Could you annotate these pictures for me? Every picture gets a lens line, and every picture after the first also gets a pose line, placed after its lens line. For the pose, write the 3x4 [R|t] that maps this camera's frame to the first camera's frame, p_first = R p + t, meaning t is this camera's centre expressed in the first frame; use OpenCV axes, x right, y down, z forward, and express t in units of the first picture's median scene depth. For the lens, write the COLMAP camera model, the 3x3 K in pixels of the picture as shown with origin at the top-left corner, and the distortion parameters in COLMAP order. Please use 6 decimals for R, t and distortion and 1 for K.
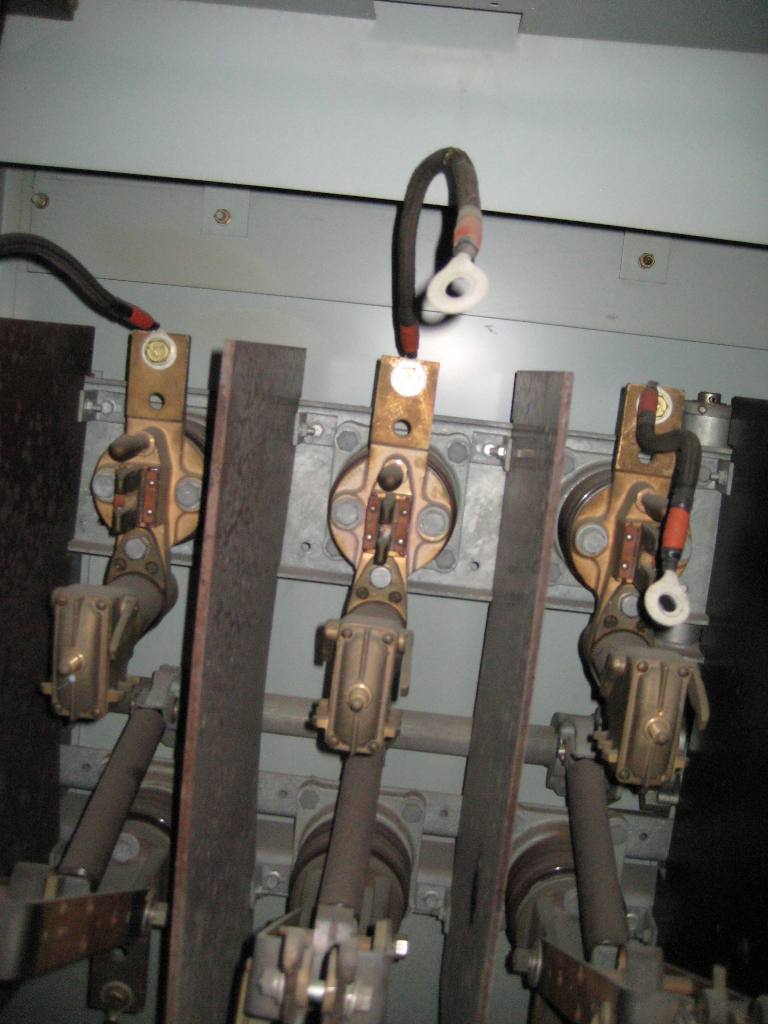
lens RADIAL K [[1059.6, 0, 384.0], [0, 1059.6, 512.0], [0, 0, 1]] dist [-0.108702, 0.031893]
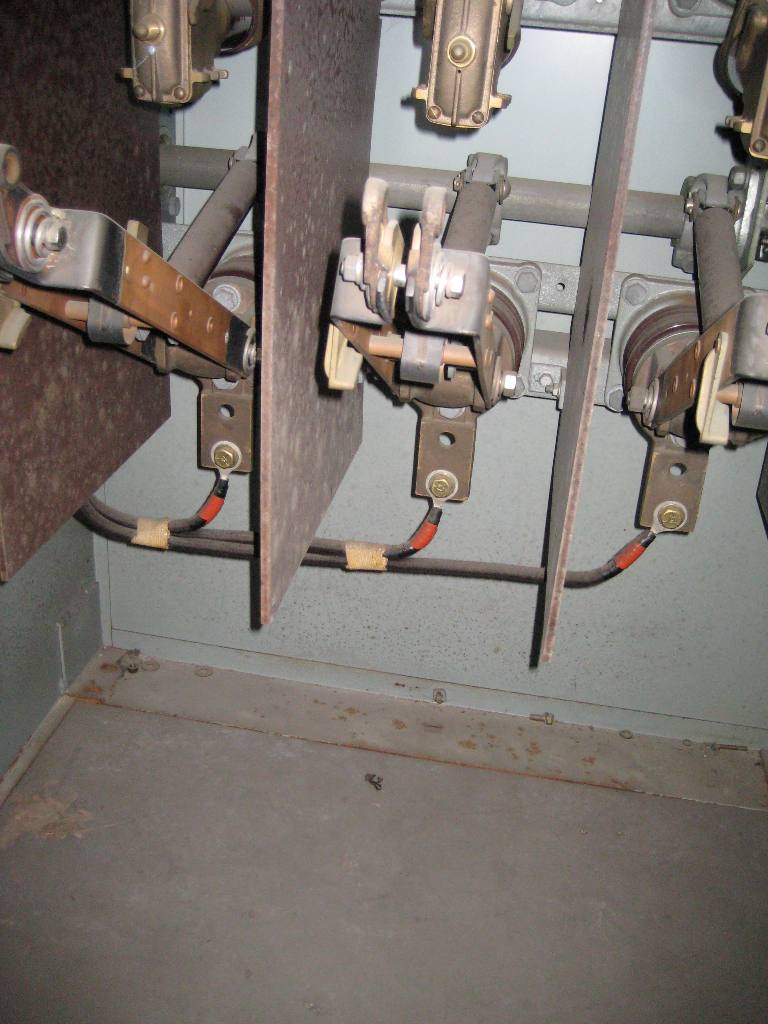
lens RADIAL K [[1059.6, 0, 384.0], [0, 1059.6, 512.0], [0, 0, 1]] dist [-0.108702, 0.031893]
pose [[0.992469, 0.017042, -0.121305, 0.019299], [0.020982, 0.951989, 0.305412, 0.211079], [0.120686, -0.305657, 0.944462, 0.026250]]
